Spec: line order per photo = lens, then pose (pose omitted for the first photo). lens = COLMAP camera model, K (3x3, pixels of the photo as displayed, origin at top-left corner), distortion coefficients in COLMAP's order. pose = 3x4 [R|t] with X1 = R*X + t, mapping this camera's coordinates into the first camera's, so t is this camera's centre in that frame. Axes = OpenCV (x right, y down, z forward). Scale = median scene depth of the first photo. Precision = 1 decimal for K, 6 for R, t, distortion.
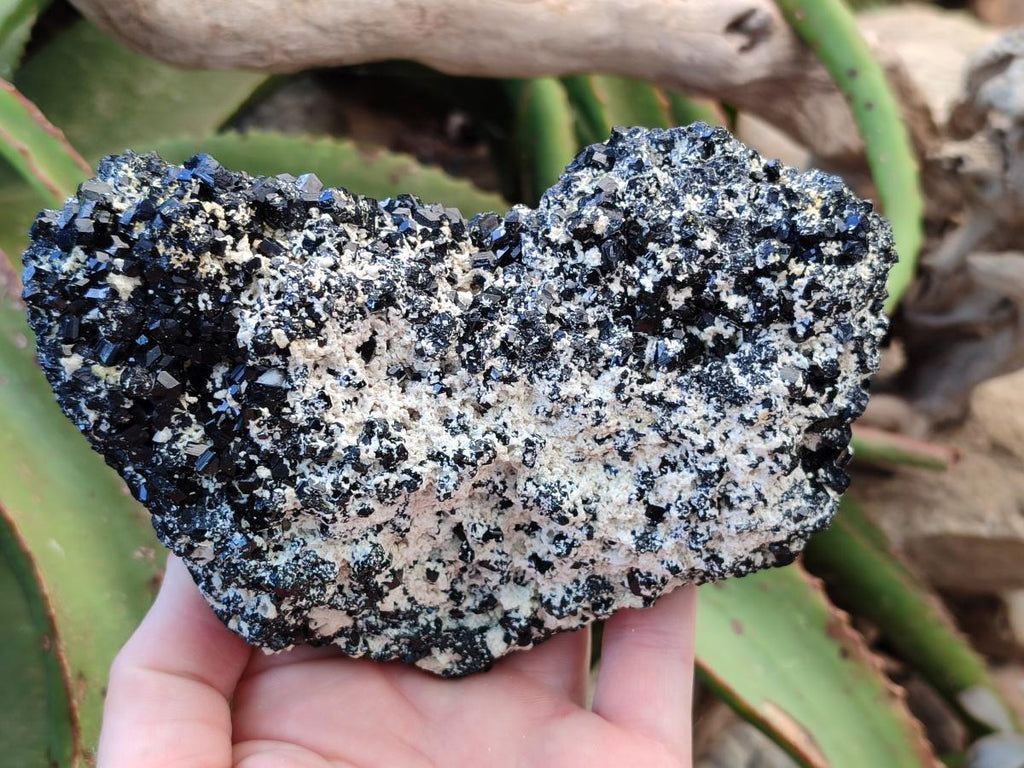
lens RADIAL K [[1524.1, 0, 506.5], [0, 1524.1, 383.2], [0, 0, 1]] dist [0.355311, -2.367056]
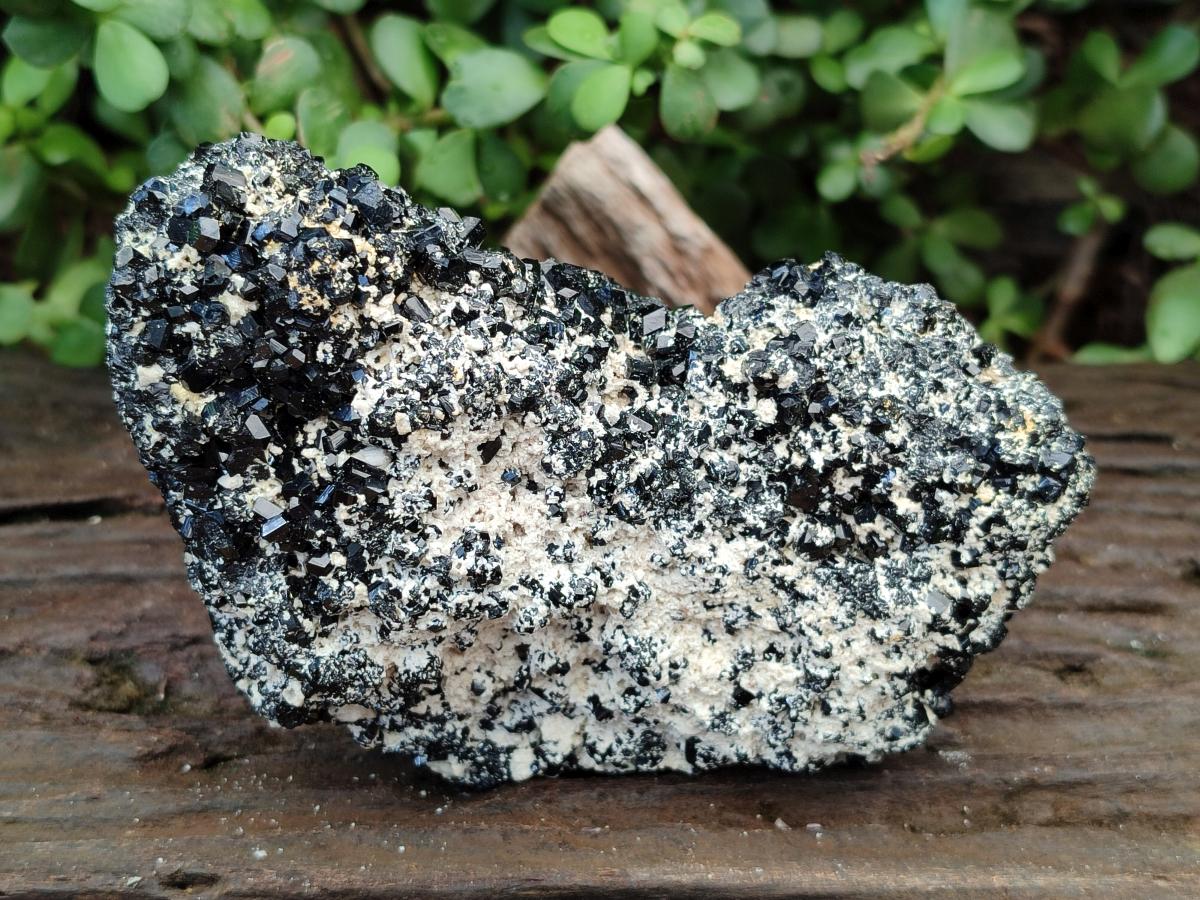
lens RADIAL K [[1786.0, 0, 593.5], [0, 1786.0, 449.0], [0, 0, 1]] dist [0.355311, -2.367056]
pose [[0.954924, 0.271705, 0.119566, -0.153587], [-0.287383, 0.947073, 0.143053, -0.180421], [-0.074369, -0.170966, 0.982466, 0.007714]]
